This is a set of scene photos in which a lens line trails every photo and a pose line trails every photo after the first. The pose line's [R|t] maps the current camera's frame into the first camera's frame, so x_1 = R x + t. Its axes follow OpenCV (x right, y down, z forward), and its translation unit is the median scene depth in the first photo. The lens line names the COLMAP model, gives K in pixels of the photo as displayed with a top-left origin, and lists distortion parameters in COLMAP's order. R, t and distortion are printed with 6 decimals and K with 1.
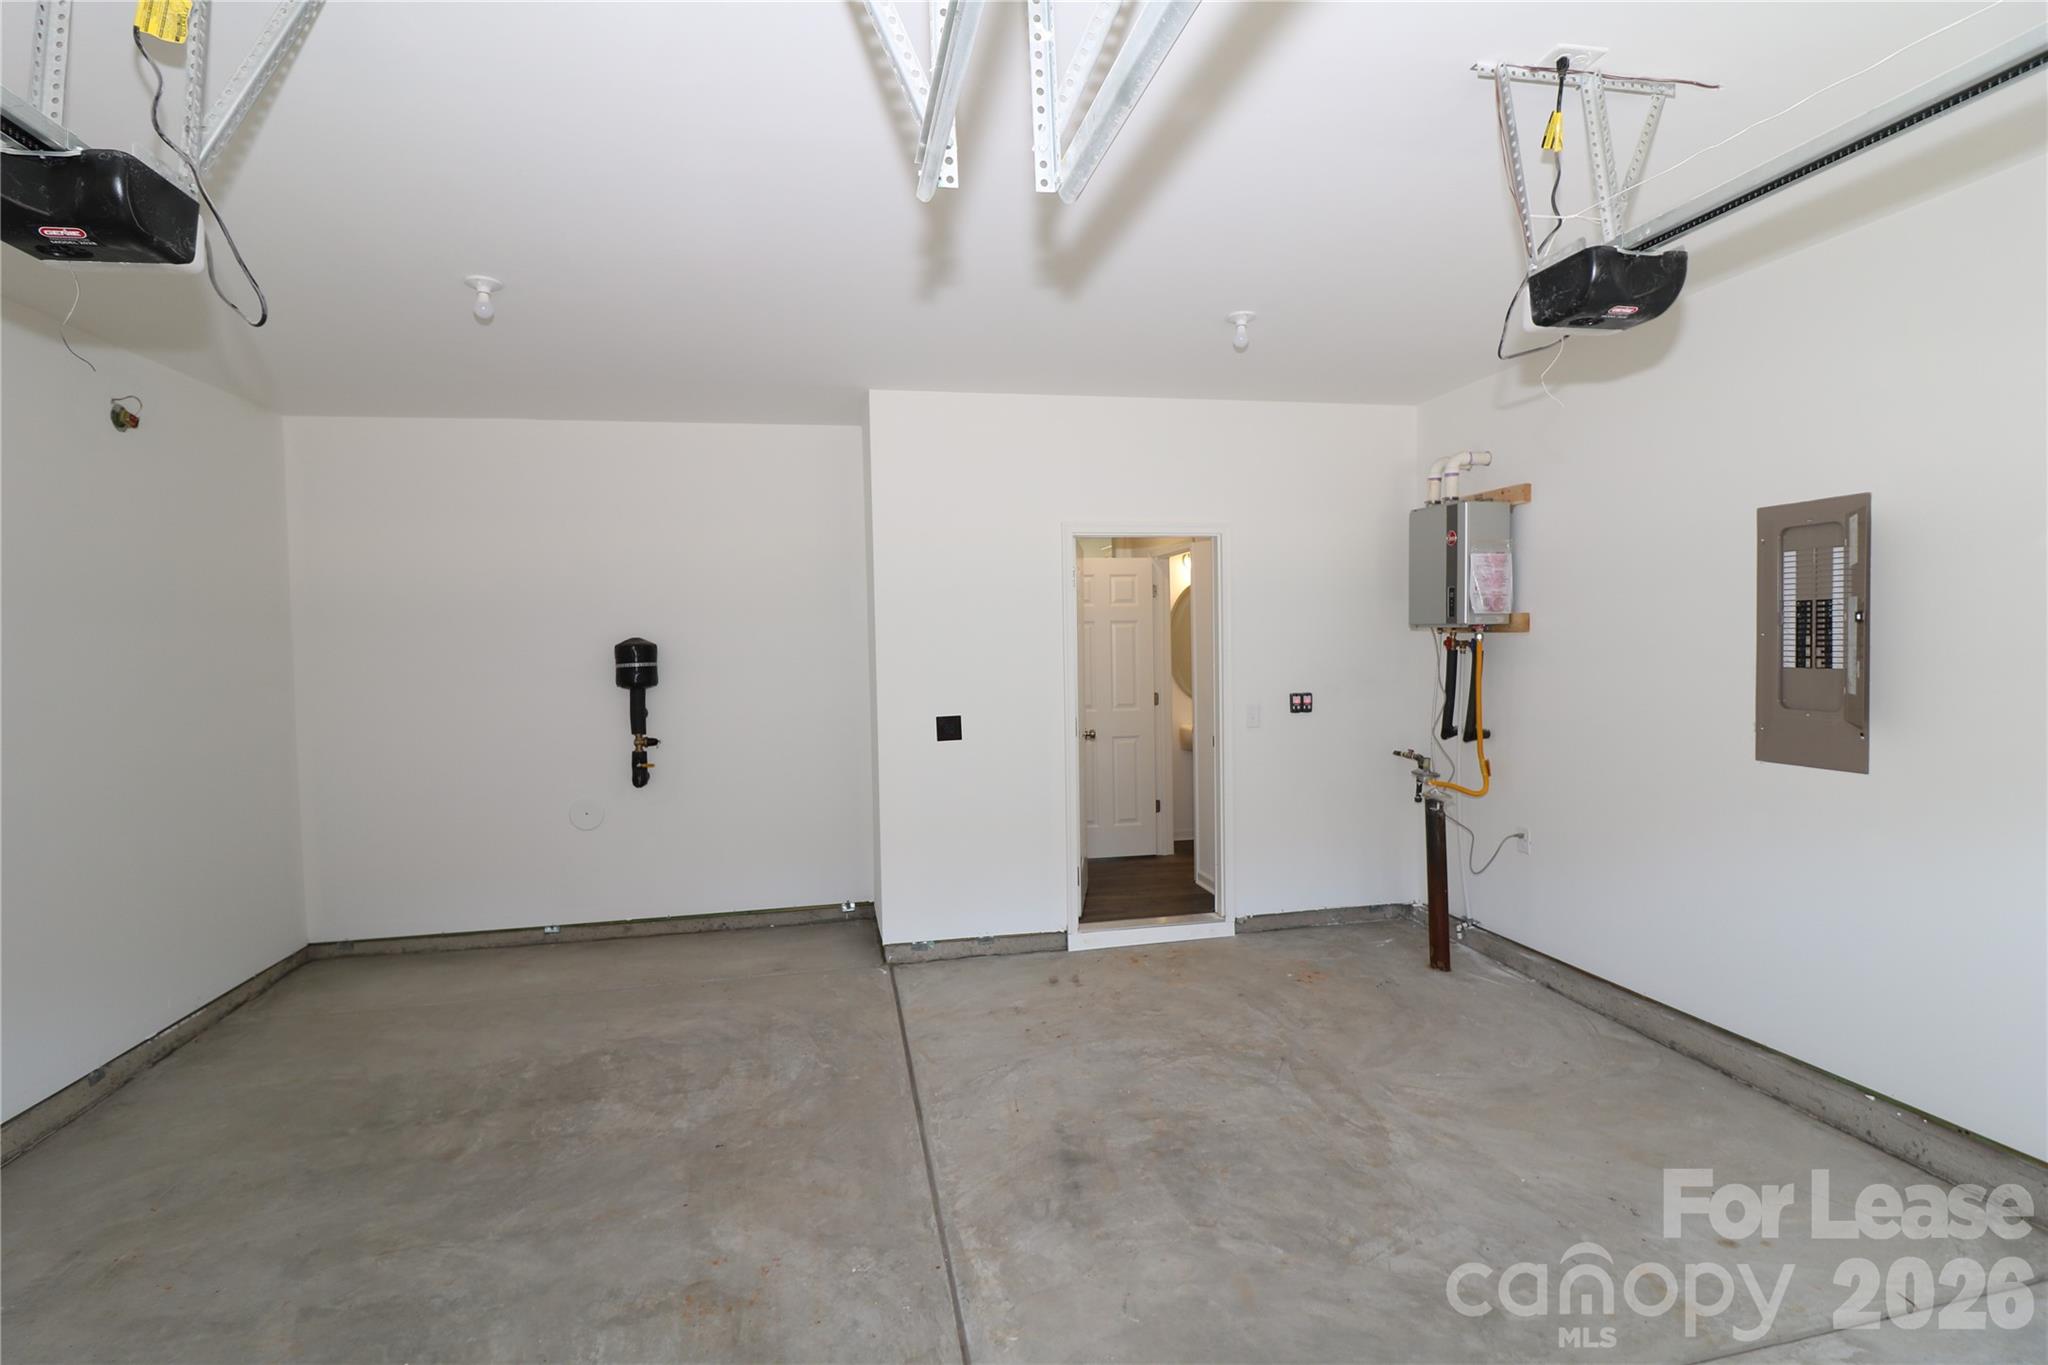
lens RADIAL K [[968.6, 0, 1032.9], [0, 968.6, 671.7], [0, 0, 1]] dist [-0.014405, -0.001641]
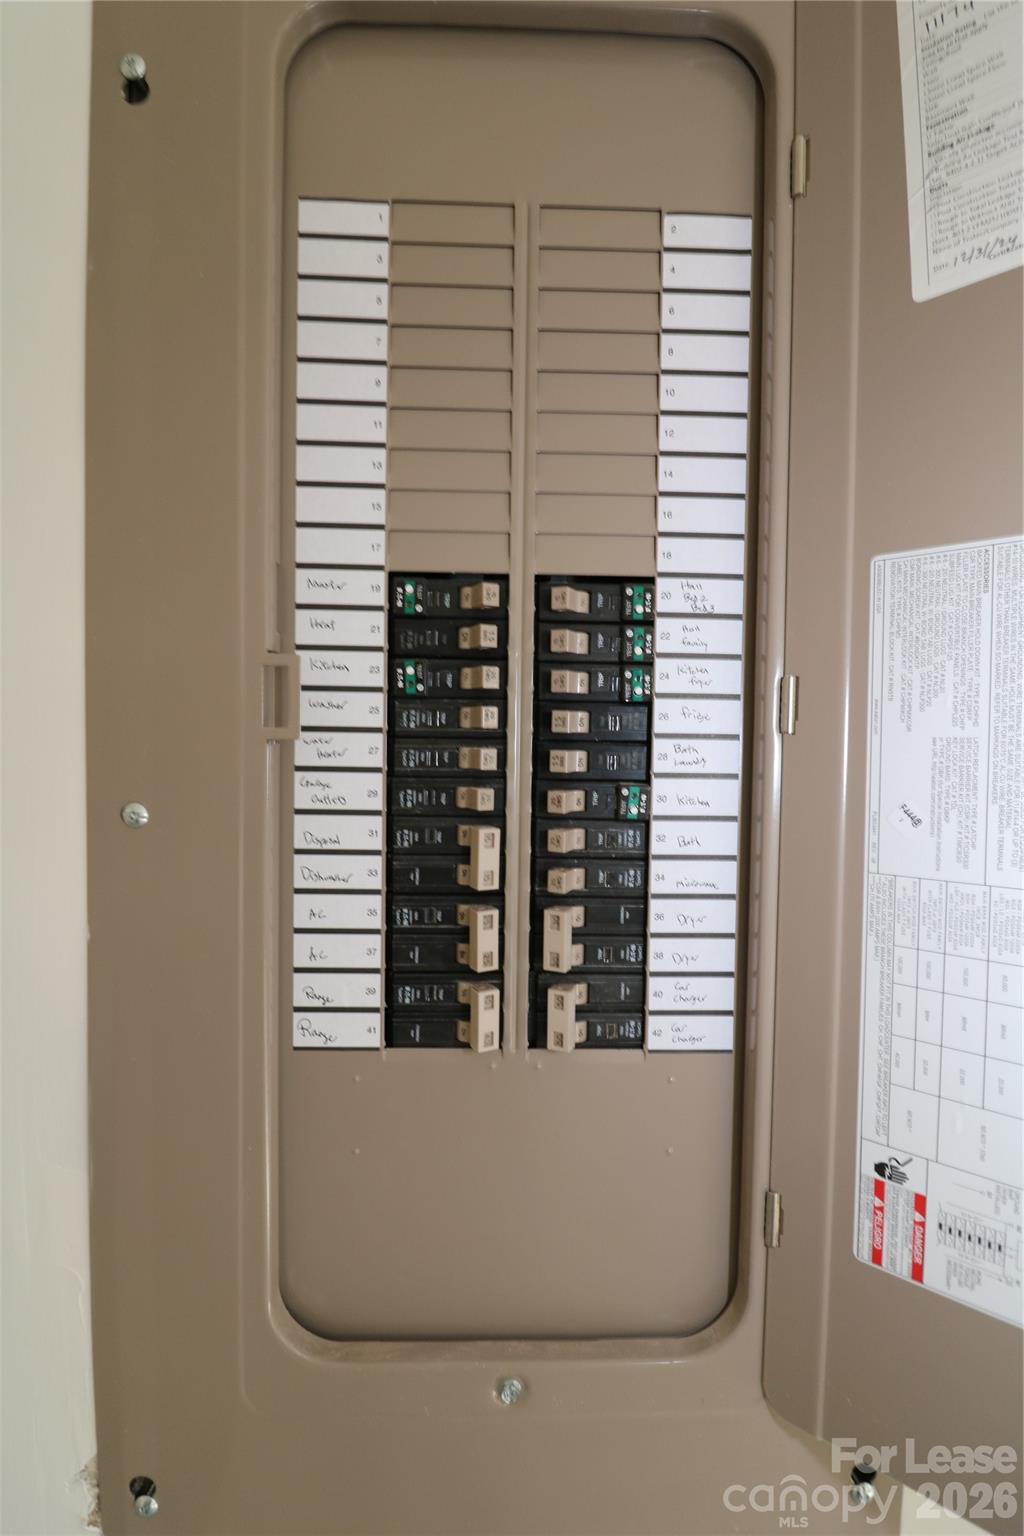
lens RADIAL K [[726.4, 0, 511.2], [0, 726.4, 768.9], [0, 0, 1]] dist [-0.014405, -0.001641]
pose [[0.176140, -0.018981, 0.984182, 0.743828], [0.015192, 0.999747, 0.016562, -0.050232], [-0.984248, 0.012034, 0.176384, 1.031503]]
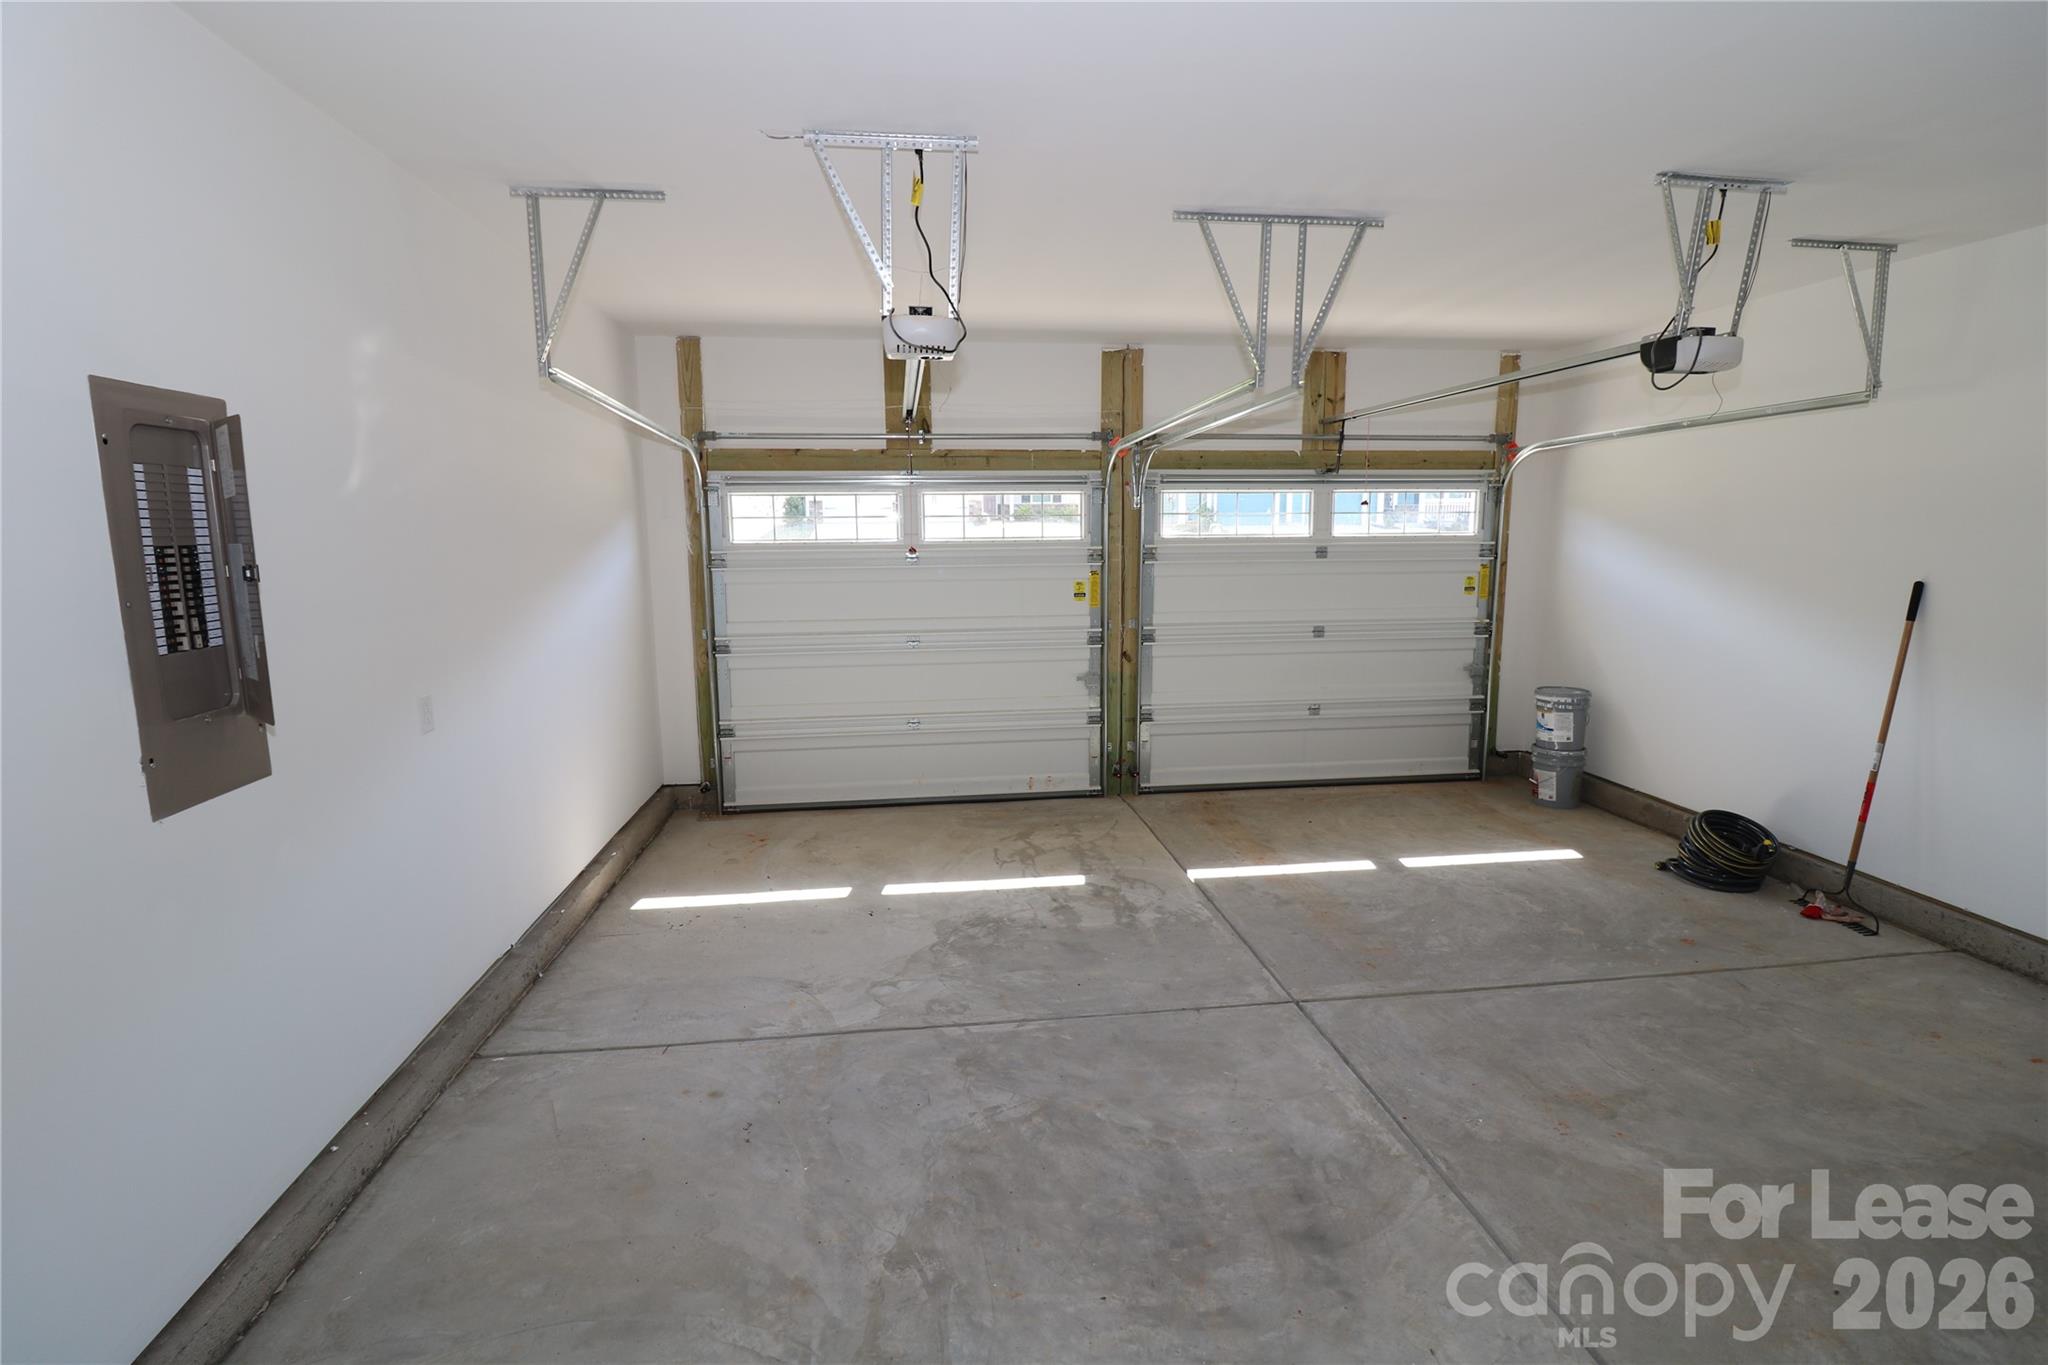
lens RADIAL K [[968.6, 0, 1016.9], [0, 968.6, 670.4], [0, 0, 1]] dist [-0.014405, -0.001641]
pose [[-0.996085, 0.014284, 0.087234, 0.204372], [0.029550, 0.983892, 0.176307, -0.093378], [-0.083311, 0.178195, -0.980462, 1.678959]]
